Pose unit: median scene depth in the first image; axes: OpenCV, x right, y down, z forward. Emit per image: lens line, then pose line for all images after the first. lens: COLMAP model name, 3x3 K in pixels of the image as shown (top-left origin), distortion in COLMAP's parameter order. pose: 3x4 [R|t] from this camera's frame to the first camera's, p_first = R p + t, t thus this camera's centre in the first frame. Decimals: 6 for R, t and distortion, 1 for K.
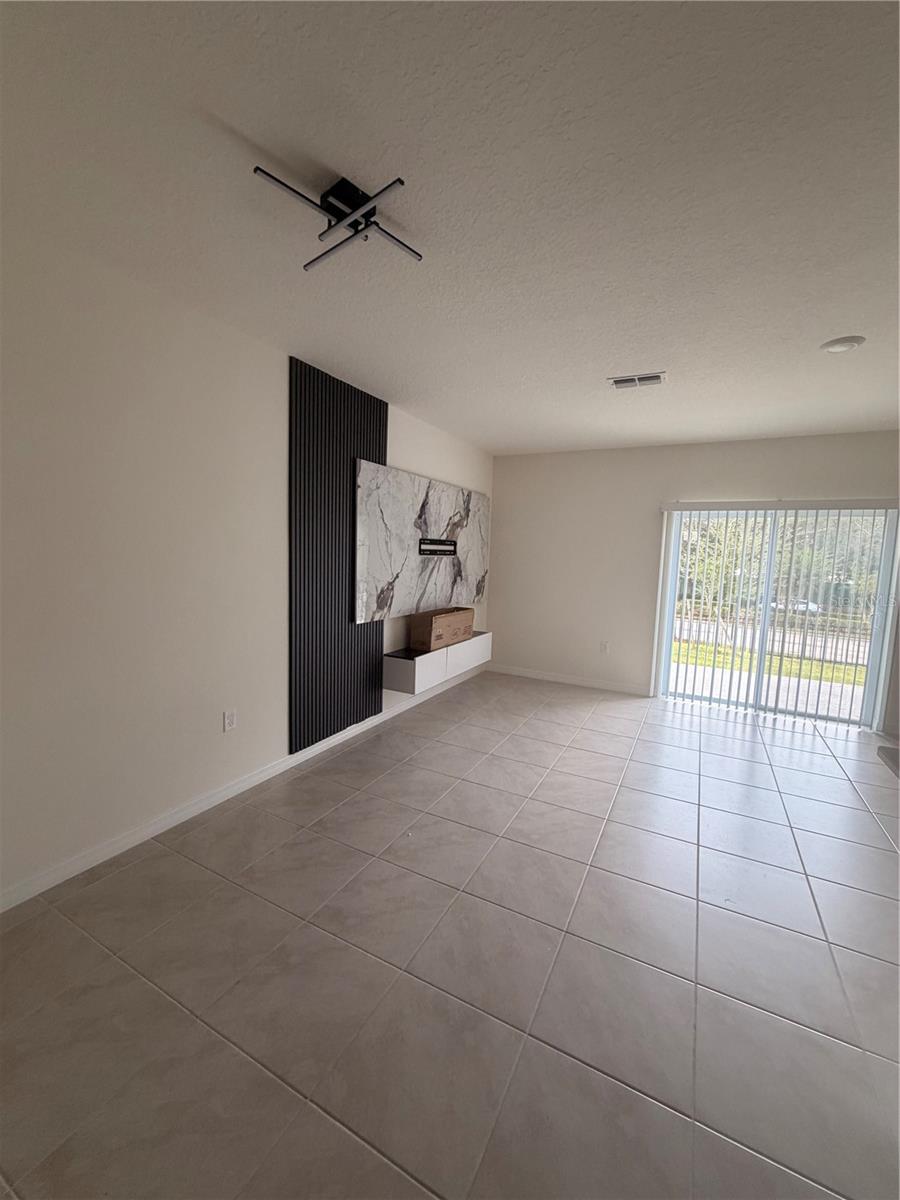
lens RADIAL K [[479.7, 0, 449.1], [0, 479.7, 597.2], [0, 0, 1]] dist [0.000306, 0.000037]
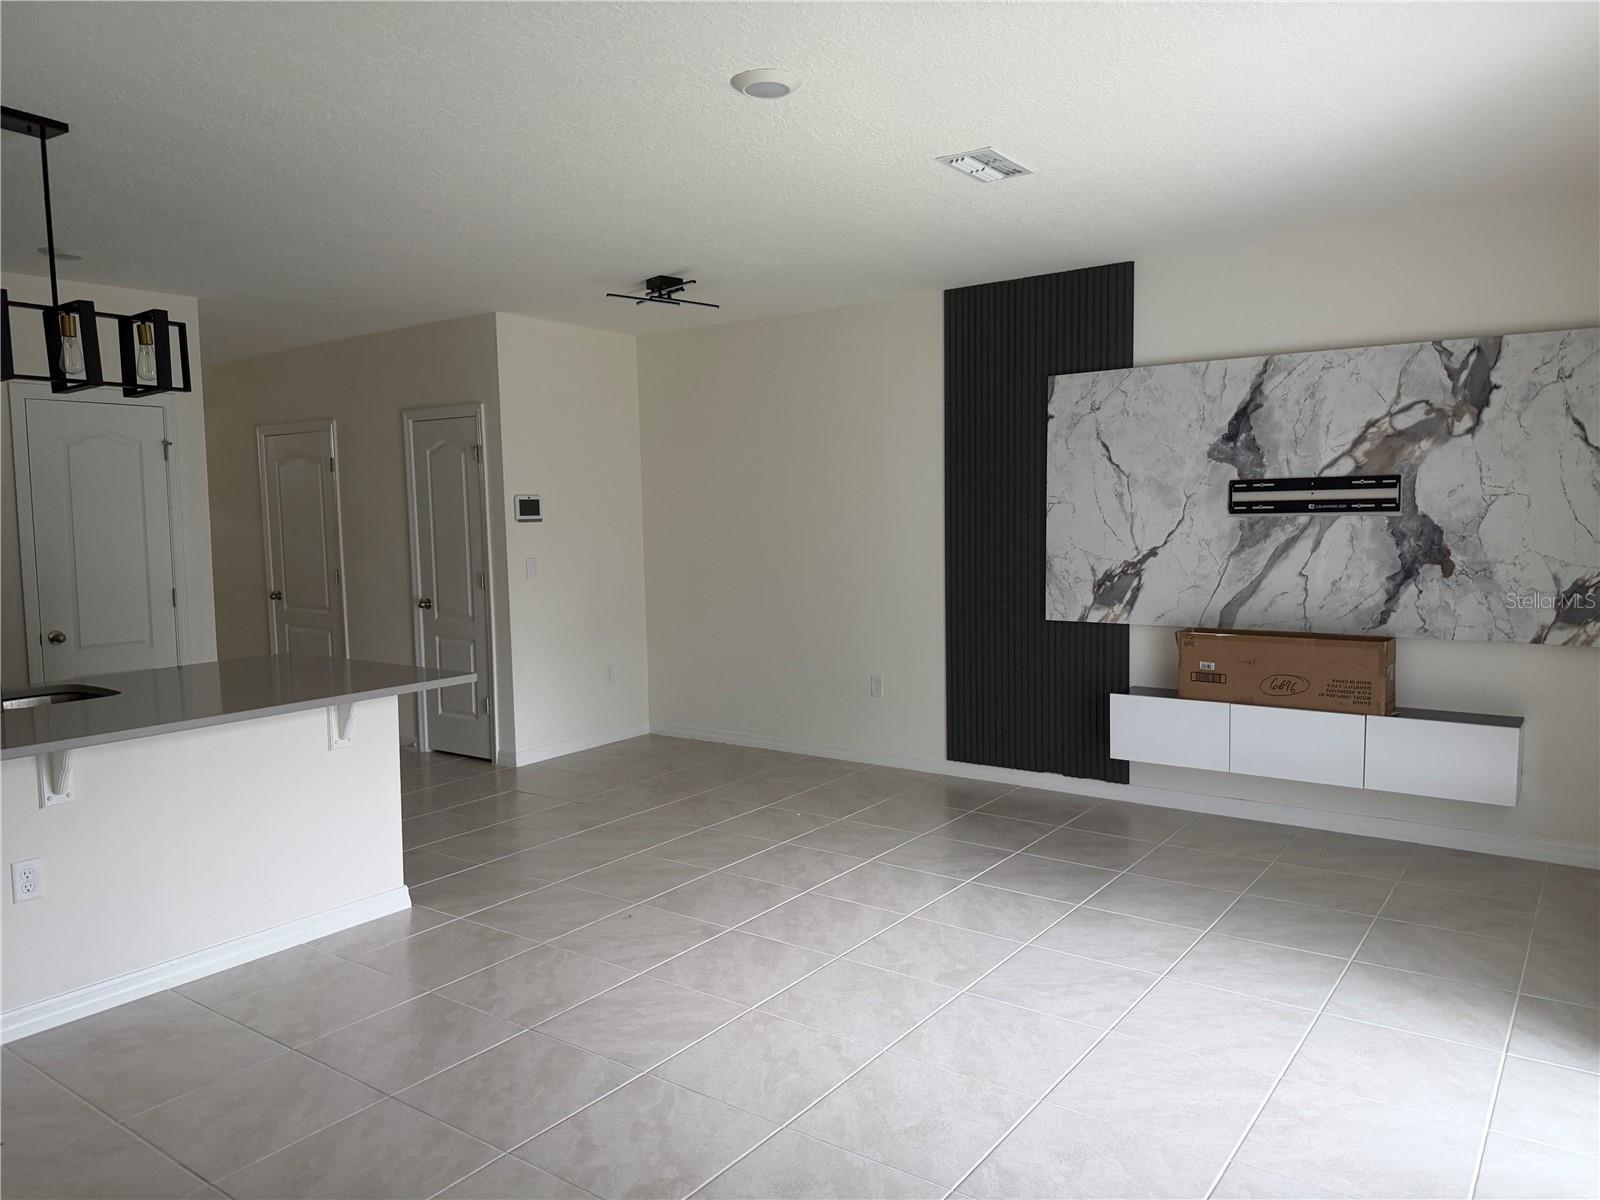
lens RADIAL K [[1118.2, 0, 802.4], [0, 1118.2, 603.8], [0, 0, 1]] dist [0.052583, -0.085415]
pose [[-0.138937, 0.052303, -0.988919, 1.170194], [-0.080323, 0.994719, 0.063895, -0.032855], [0.987038, 0.088310, -0.134002, 0.720034]]
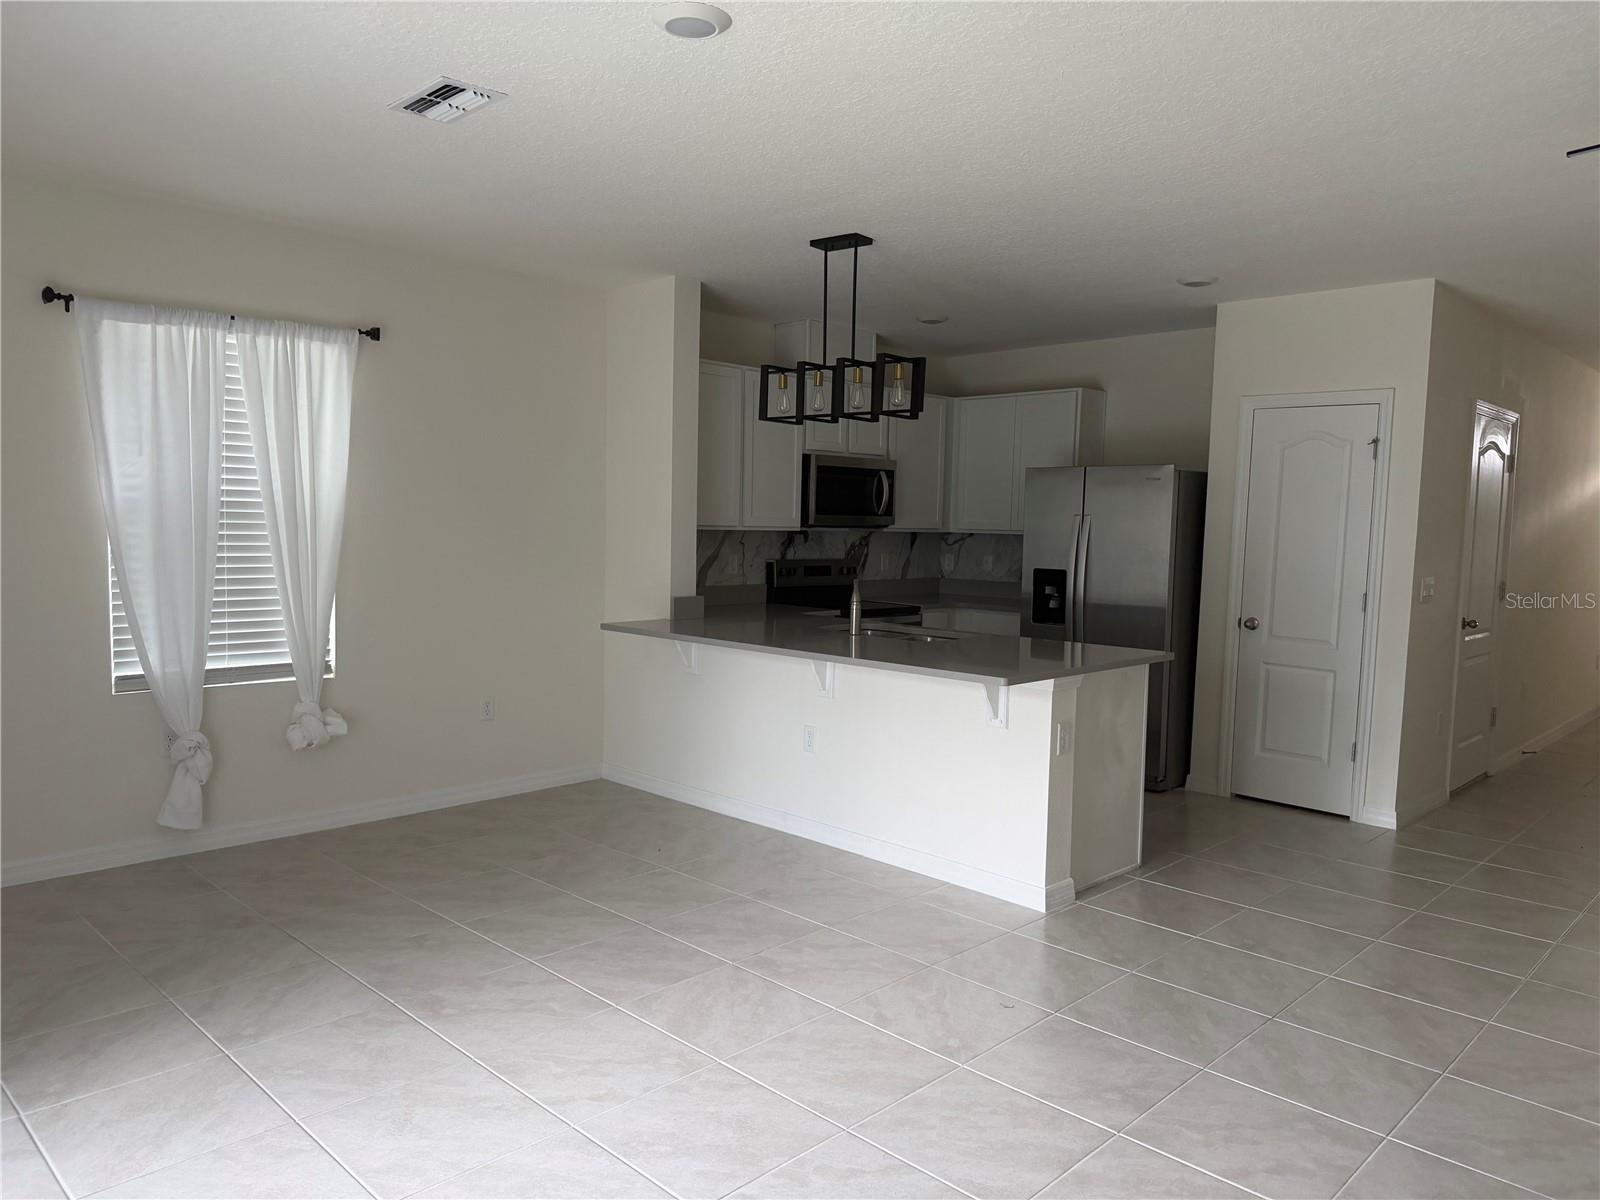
lens RADIAL K [[1118.2, 0, 802.4], [0, 1118.2, 603.8], [0, 0, 1]] dist [0.052583, -0.085415]
pose [[-0.956880, -0.076550, 0.280217, 0.218020], [-0.026681, 0.983736, 0.177627, -0.102955], [-0.289257, 0.162491, -0.943359, 1.191504]]
